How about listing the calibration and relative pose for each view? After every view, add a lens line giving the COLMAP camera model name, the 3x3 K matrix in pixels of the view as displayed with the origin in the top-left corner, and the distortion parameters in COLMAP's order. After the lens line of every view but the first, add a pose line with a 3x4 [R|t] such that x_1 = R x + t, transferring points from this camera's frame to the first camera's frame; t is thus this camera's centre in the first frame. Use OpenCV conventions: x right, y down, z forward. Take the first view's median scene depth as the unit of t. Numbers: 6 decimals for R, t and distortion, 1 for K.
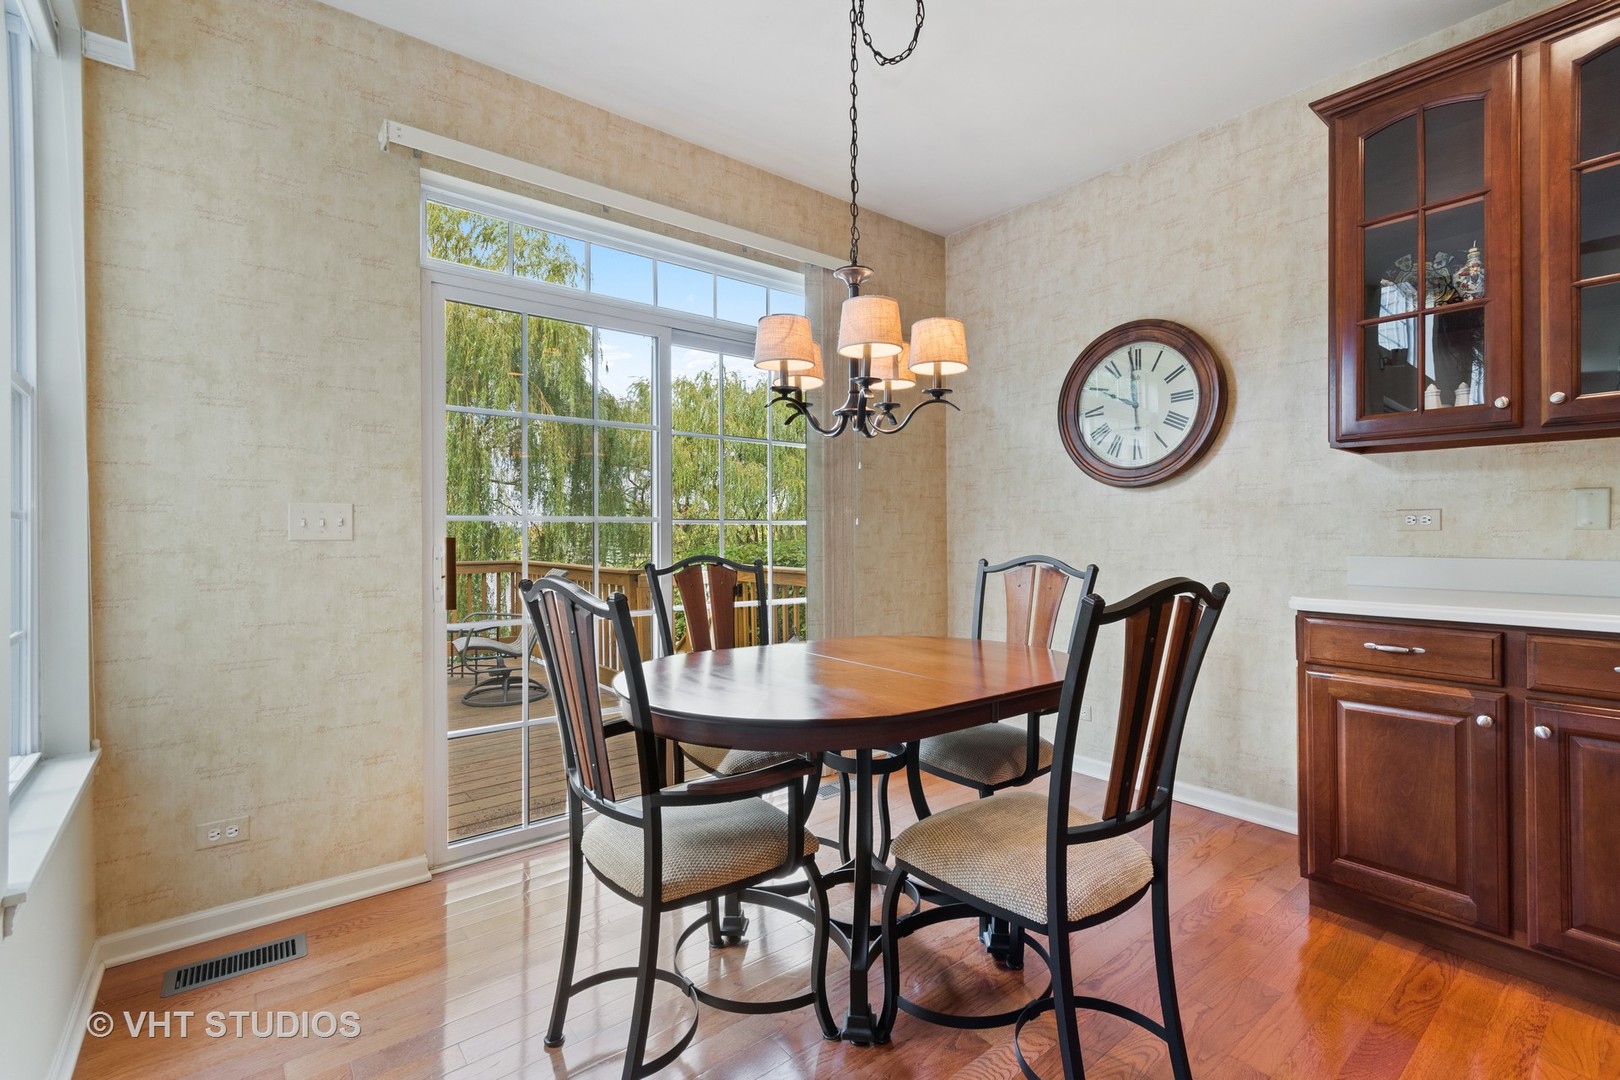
lens RADIAL K [[722.4, 0, 796.9], [0, 722.4, 534.2], [0, 0, 1]] dist [0.011657, -0.002693]
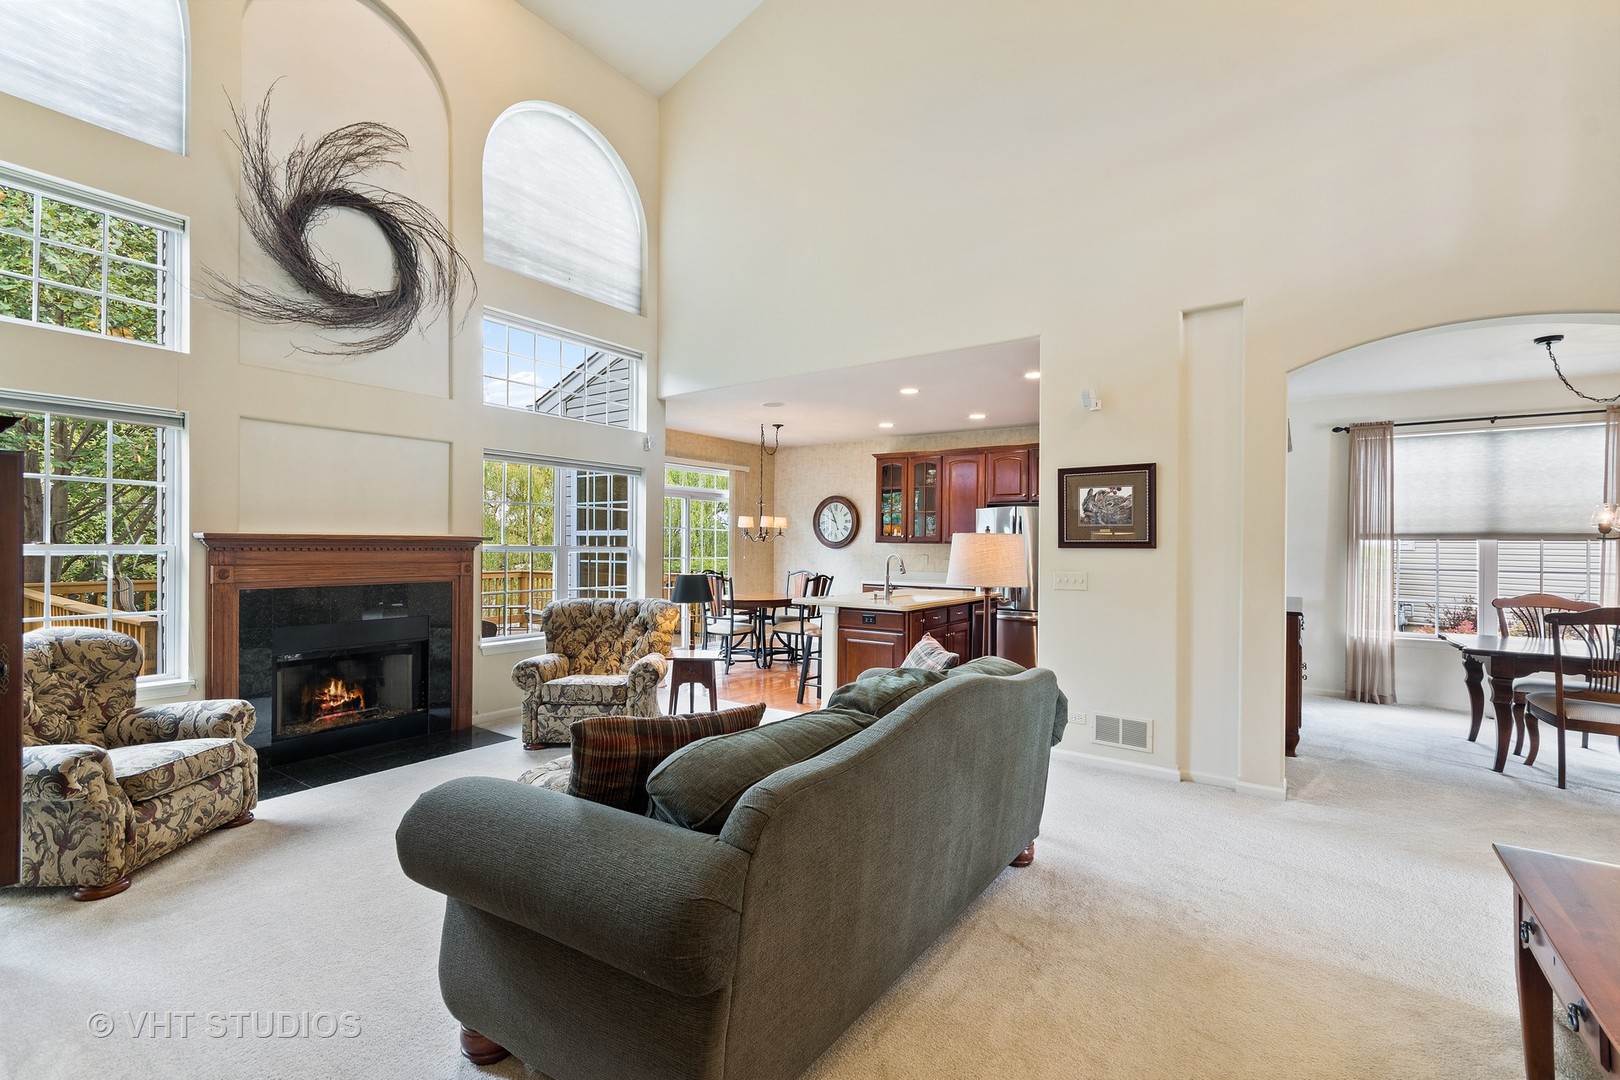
lens RADIAL K [[722.4, 0, 809.7], [0, 722.4, 547.0], [0, 0, 1]] dist [0.011657, -0.002693]
pose [[0.956563, 0.012492, 0.291256, -0.581581], [-0.012594, 0.999920, -0.001527, -0.067983], [-0.291252, -0.002208, 0.956644, -2.070651]]
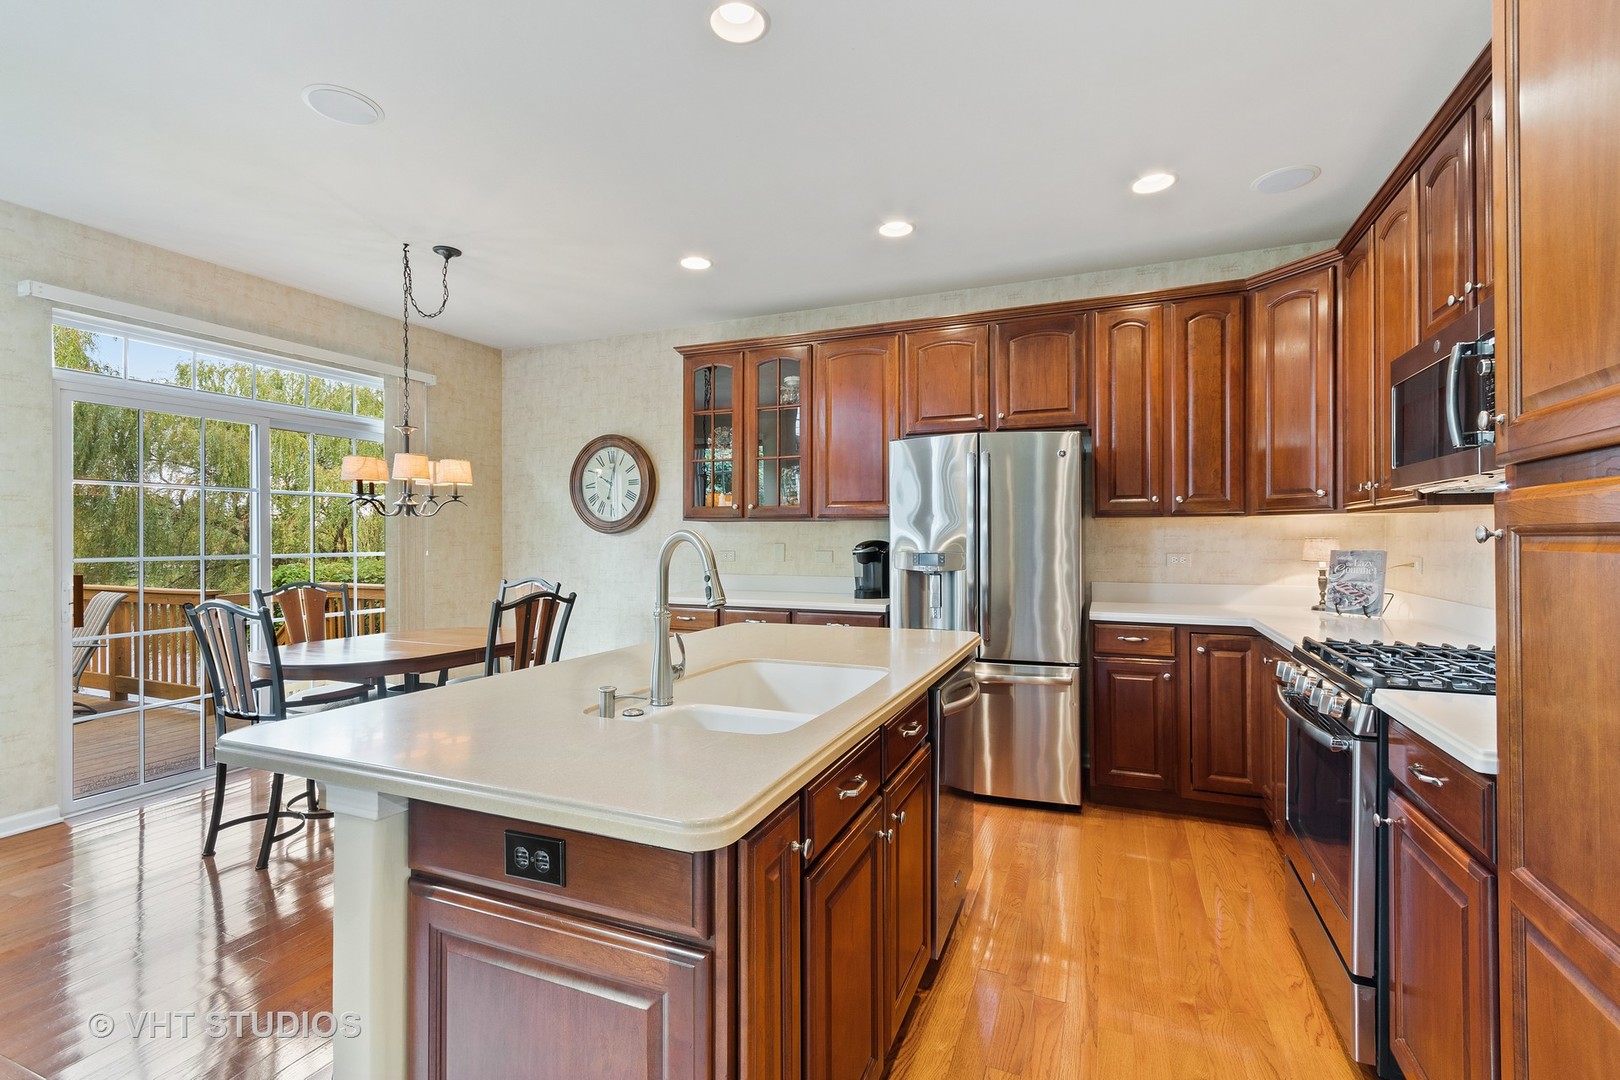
lens RADIAL K [[722.4, 0, 804.4], [0, 722.4, 539.8], [0, 0, 1]] dist [0.011657, -0.002693]
pose [[0.873003, 0.001677, 0.487712, 0.042670], [-0.001671, 0.999999, -0.000448, -0.052027], [-0.487712, -0.000424, 0.873004, -0.719707]]
